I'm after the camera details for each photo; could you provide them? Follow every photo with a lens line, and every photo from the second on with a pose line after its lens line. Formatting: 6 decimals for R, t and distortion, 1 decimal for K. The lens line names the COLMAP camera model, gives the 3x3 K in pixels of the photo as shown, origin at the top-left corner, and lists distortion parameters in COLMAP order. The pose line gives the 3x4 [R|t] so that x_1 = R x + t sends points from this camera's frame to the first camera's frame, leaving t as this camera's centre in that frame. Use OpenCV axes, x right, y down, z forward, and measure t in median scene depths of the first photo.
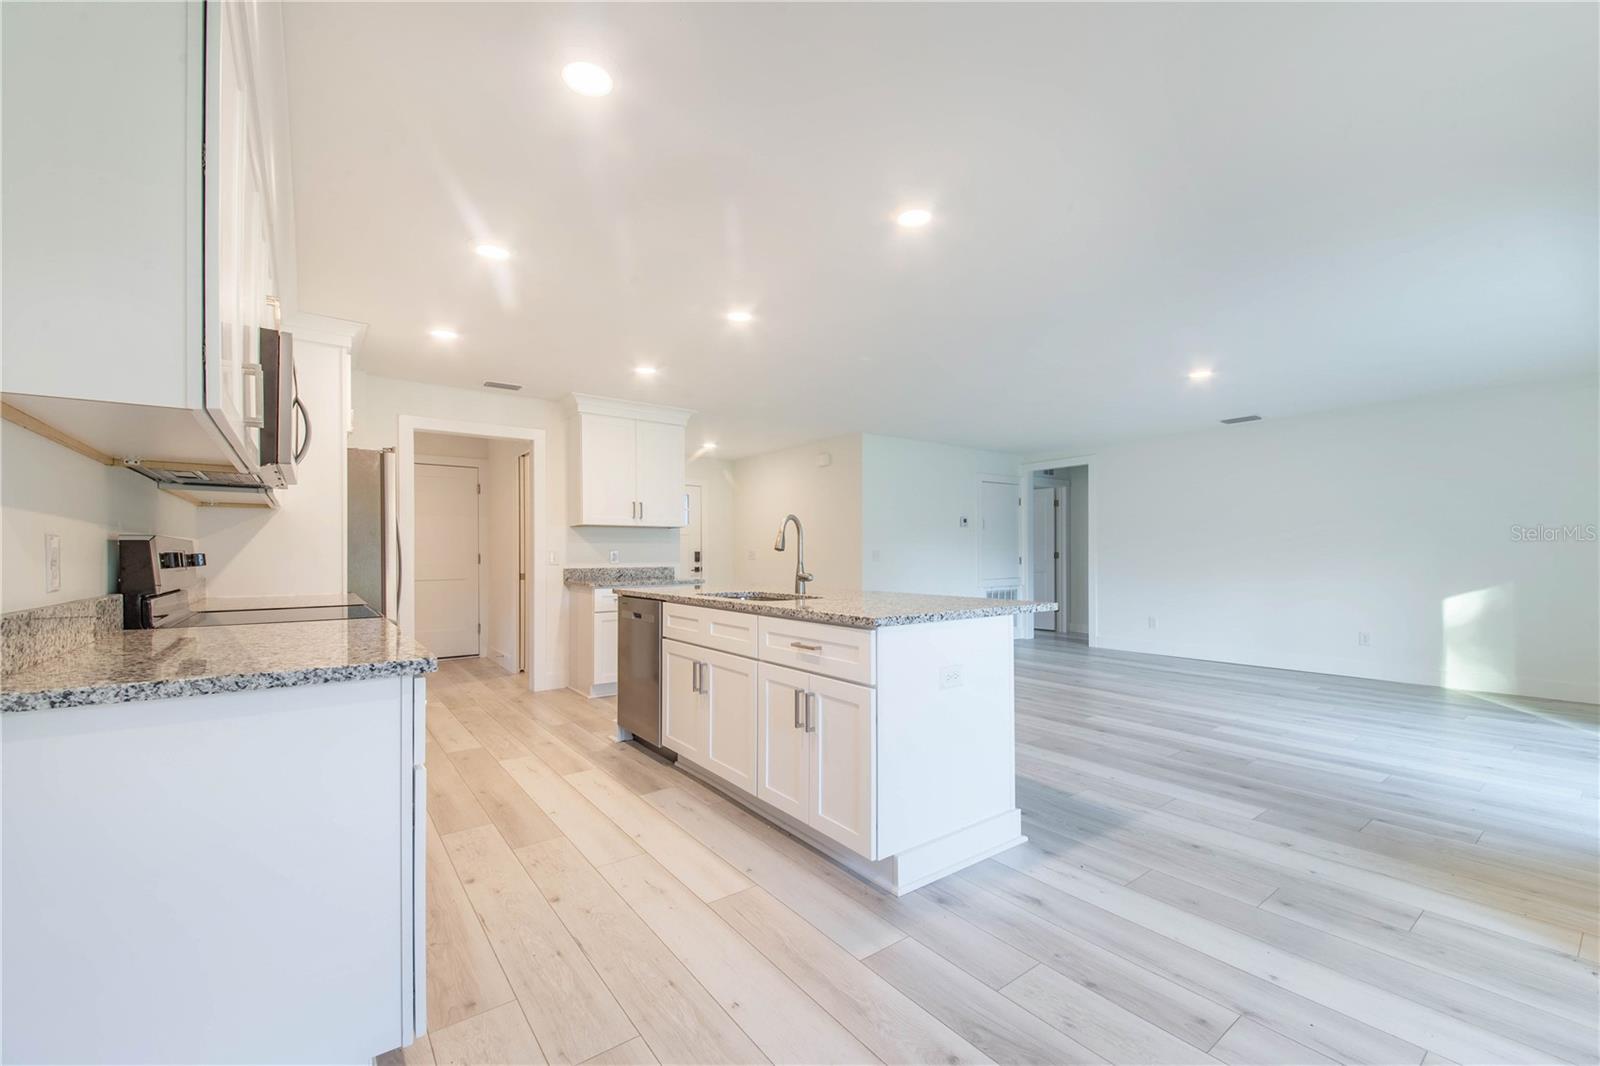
lens RADIAL K [[625.7, 0, 801.9], [0, 625.7, 553.8], [0, 0, 1]] dist [0.000278, -0.000663]
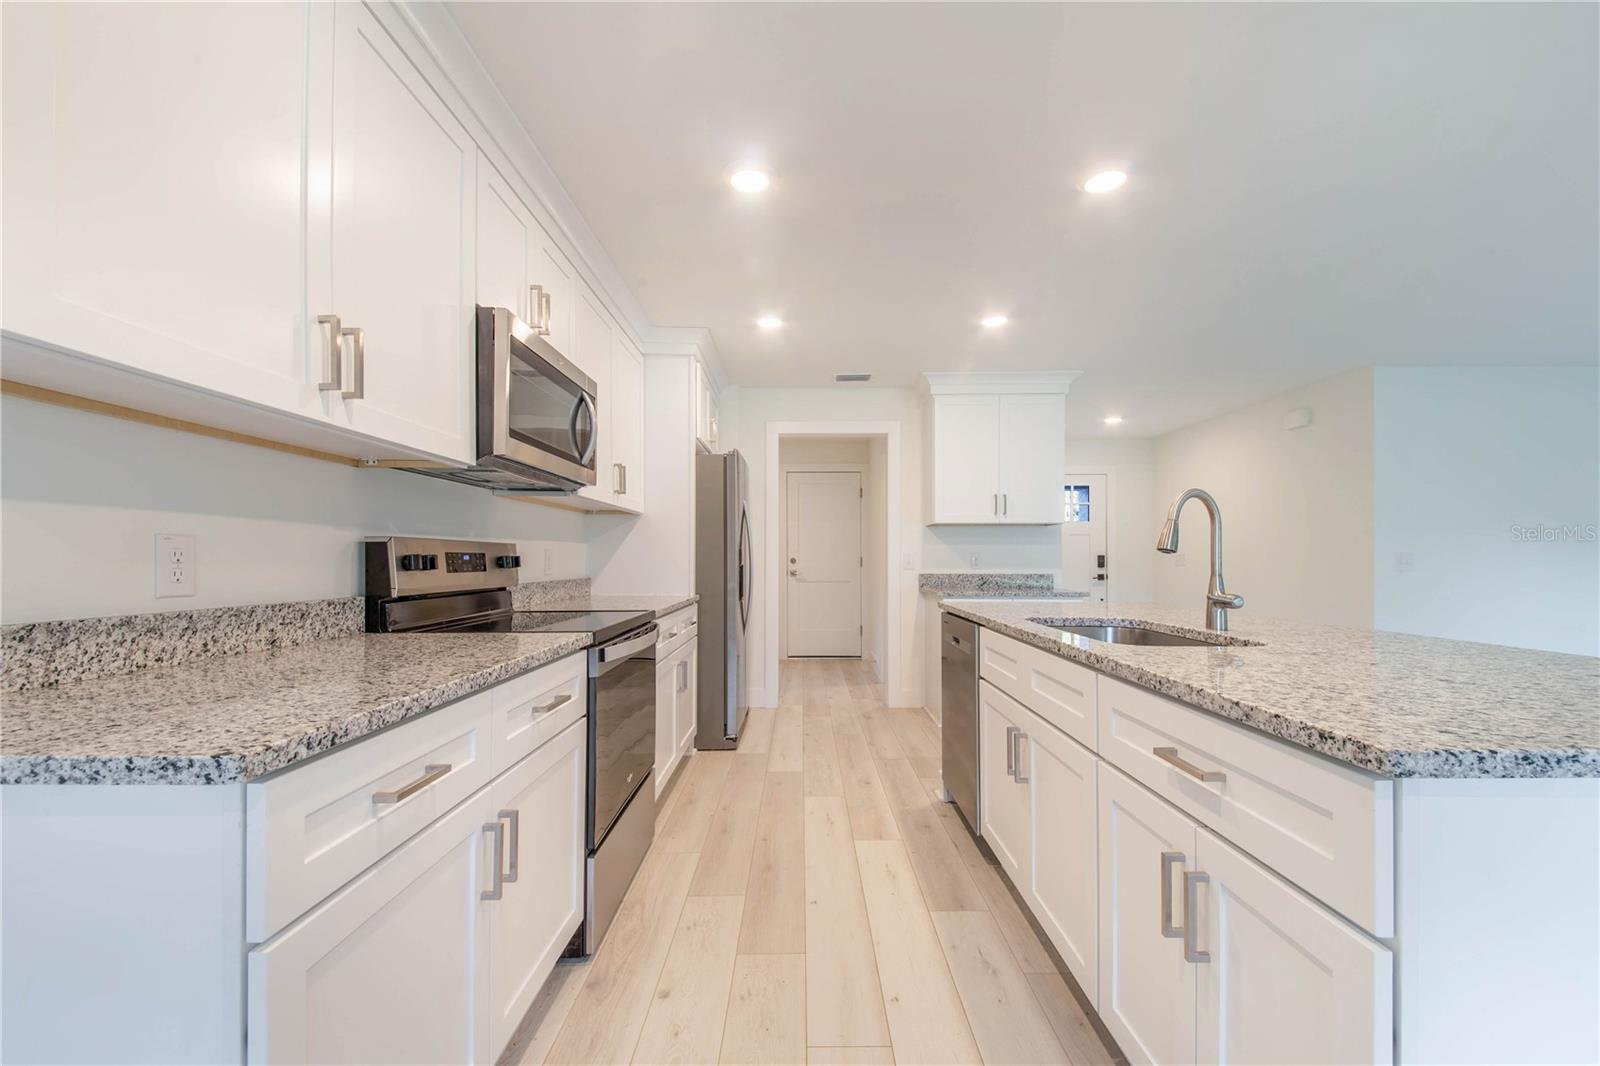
lens RADIAL K [[623.0, 0, 811.8], [0, 623.0, 549.7], [0, 0, 1]] dist [0.030197, -0.016375]
pose [[0.803098, -0.003672, -0.595835, 0.042843], [-0.003498, 0.999935, -0.010878, -0.000608], [0.595836, 0.010820, 0.803033, 0.331995]]
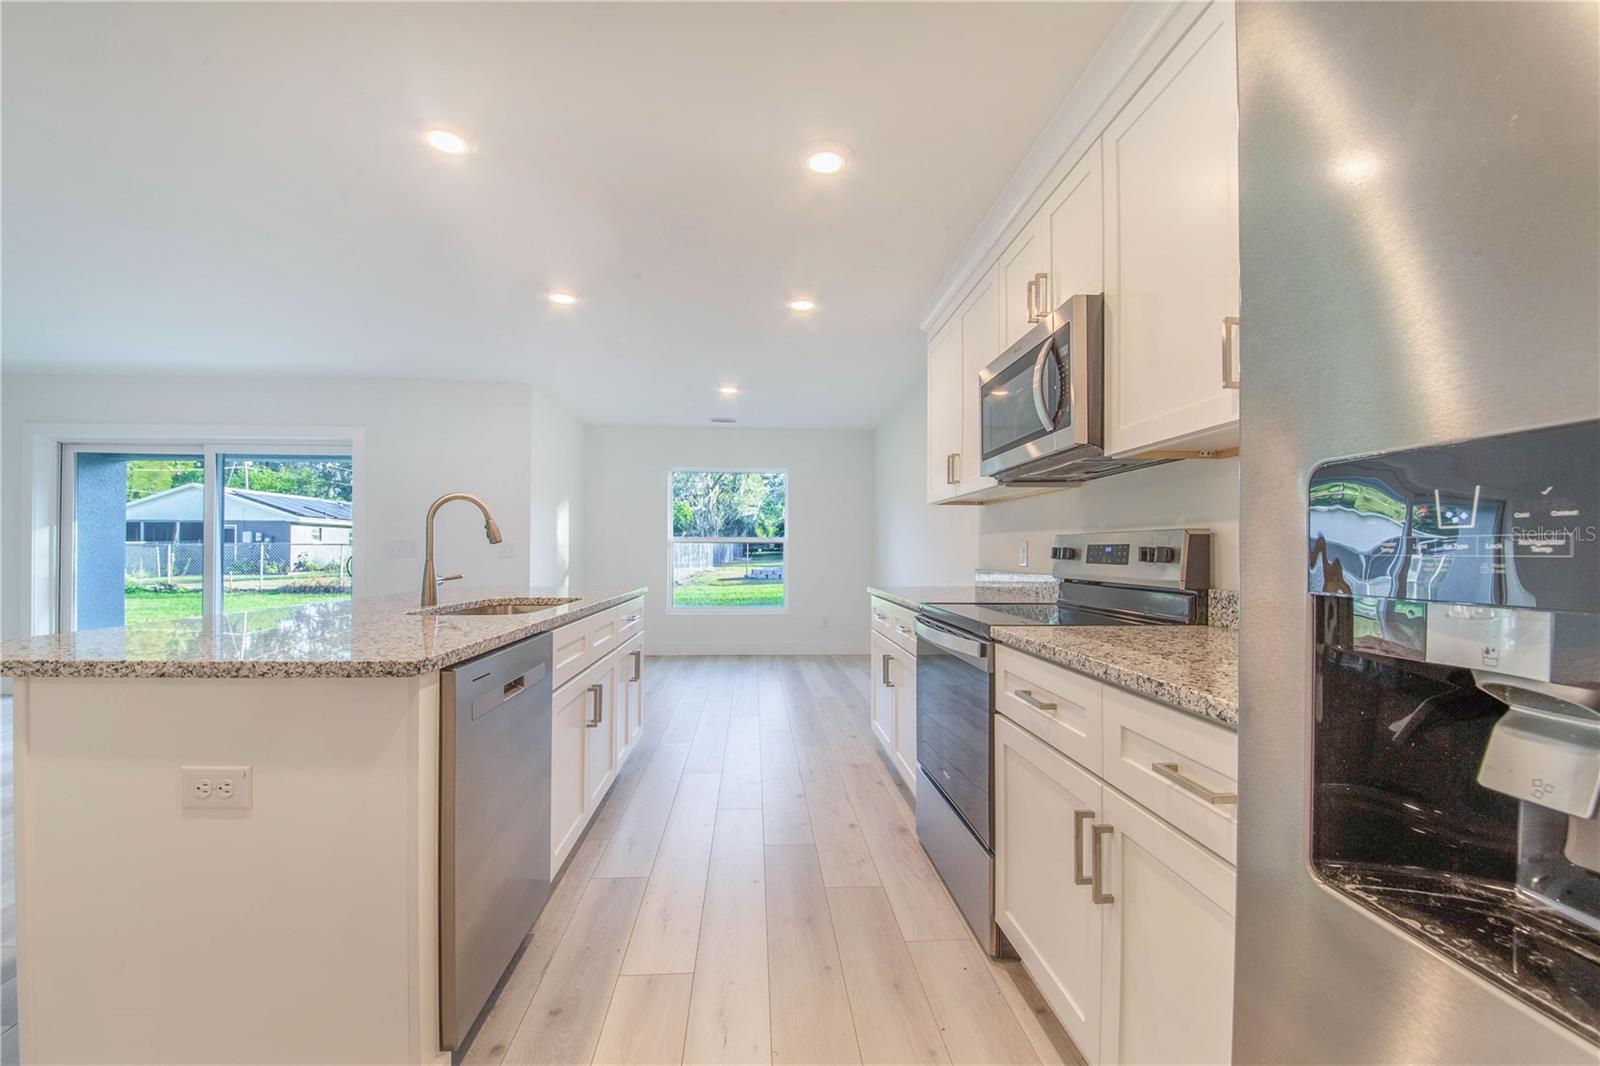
lens RADIAL K [[639.2, 0, 810.2], [0, 639.2, 553.9], [0, 0, 1]] dist [-0.023405, -0.000050]
pose [[-0.844605, 0.003696, 0.535377, -0.745557], [0.001418, 0.999988, -0.004666, 0.009590], [-0.535388, -0.003182, -0.844600, 1.386827]]
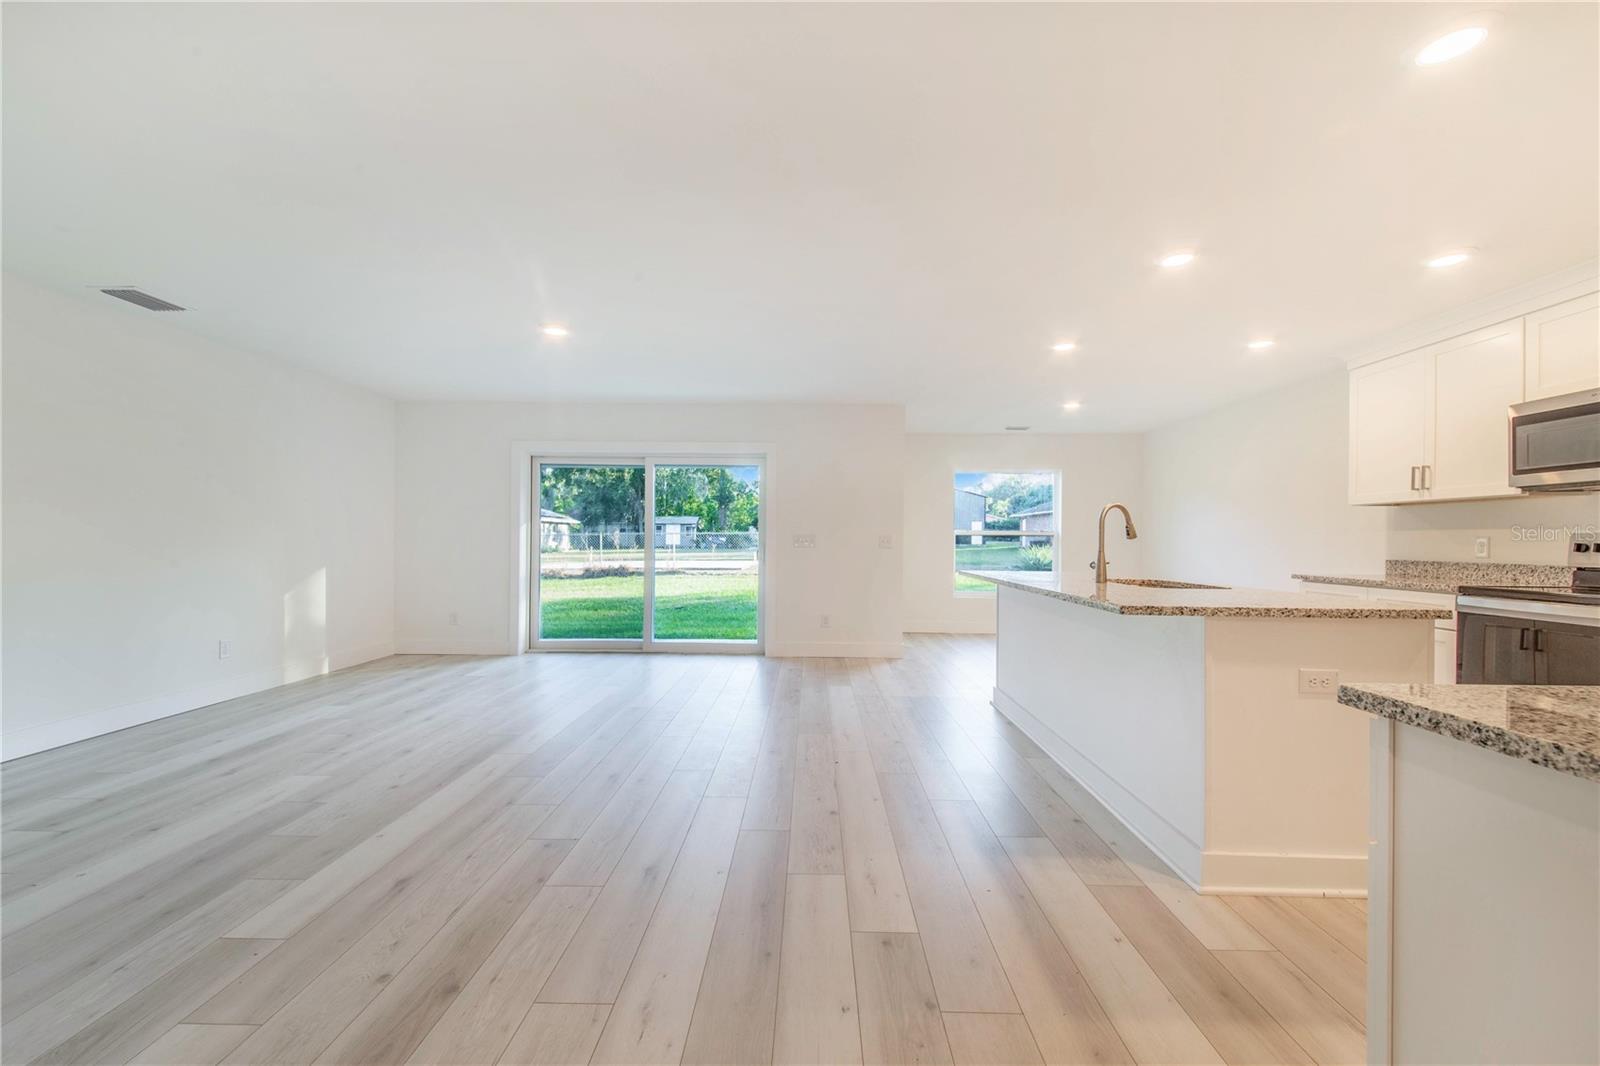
lens RADIAL K [[629.3, 0, 794.4], [0, 629.3, 541.9], [0, 0, 1]] dist [-0.001641, -0.005528]
pose [[-0.775725, -0.000645, 0.631071, -0.250617], [-0.003905, 0.999985, -0.003778, 0.005487], [-0.631059, -0.005395, -0.775716, 2.095963]]
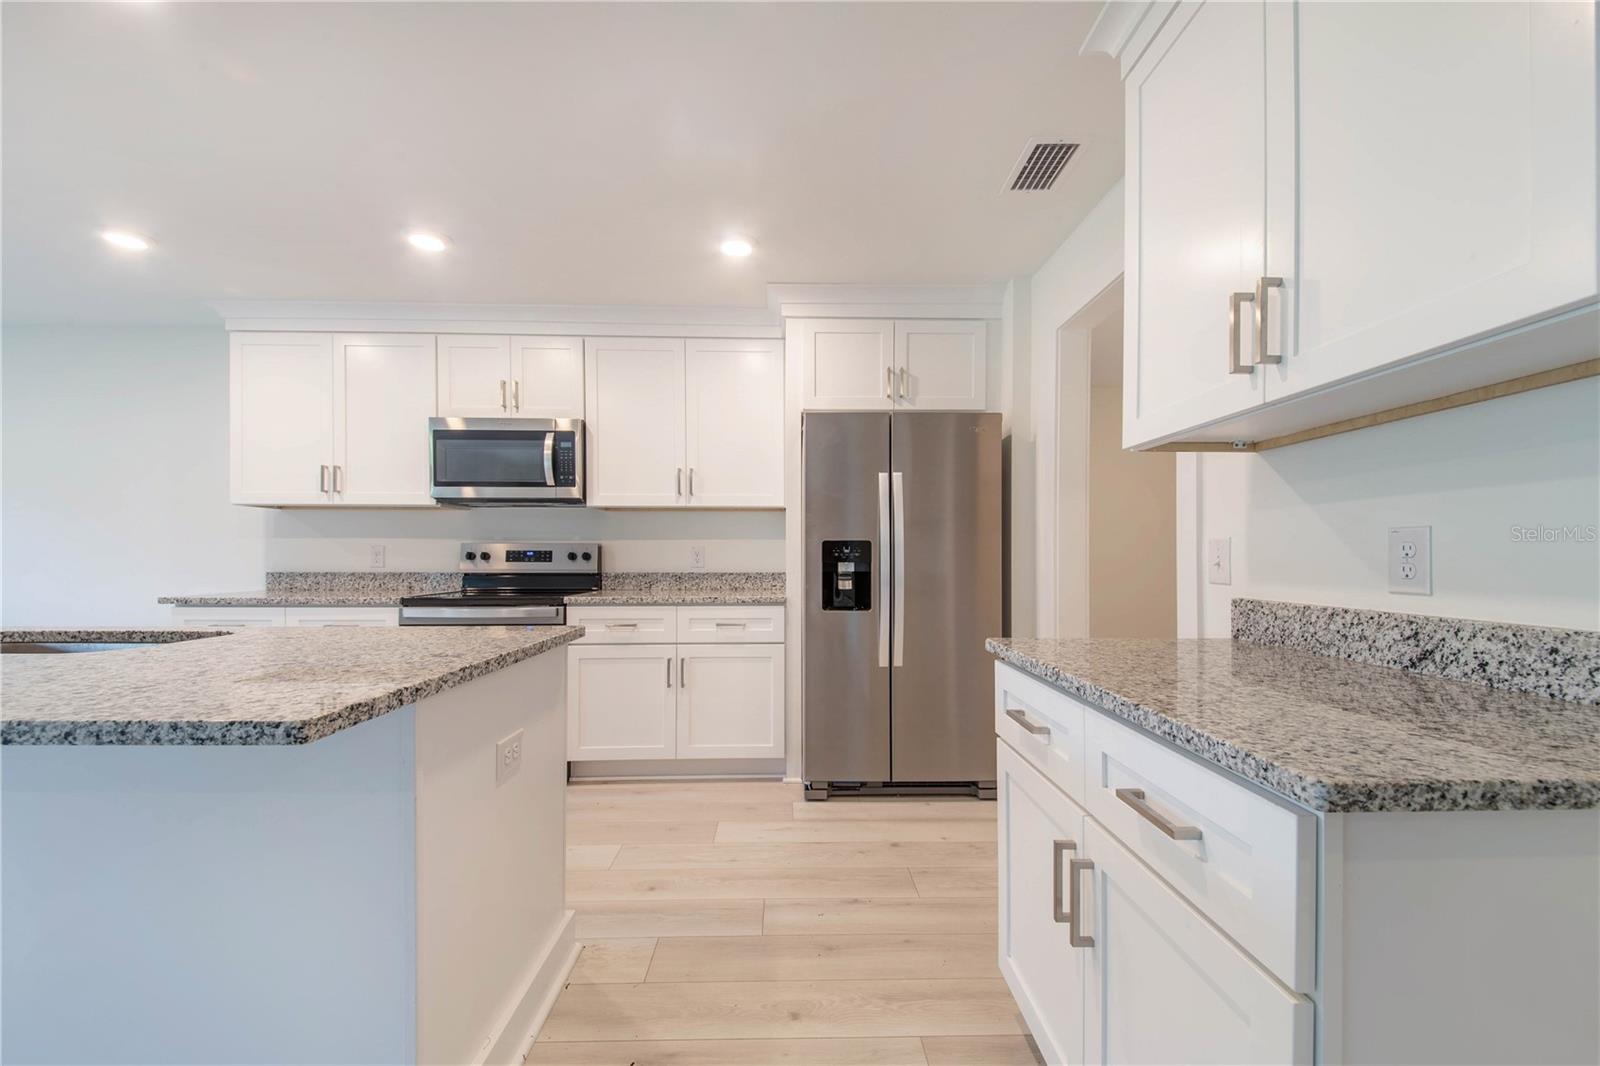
lens RADIAL K [[625.7, 0, 801.9], [0, 625.7, 553.8], [0, 0, 1]] dist [0.000278, -0.000663]
pose [[-0.578531, 0.002815, -0.815656, -0.030082], [0.003554, 0.999993, 0.000930, 0.003127], [0.815653, -0.002361, -0.578537, 1.692450]]
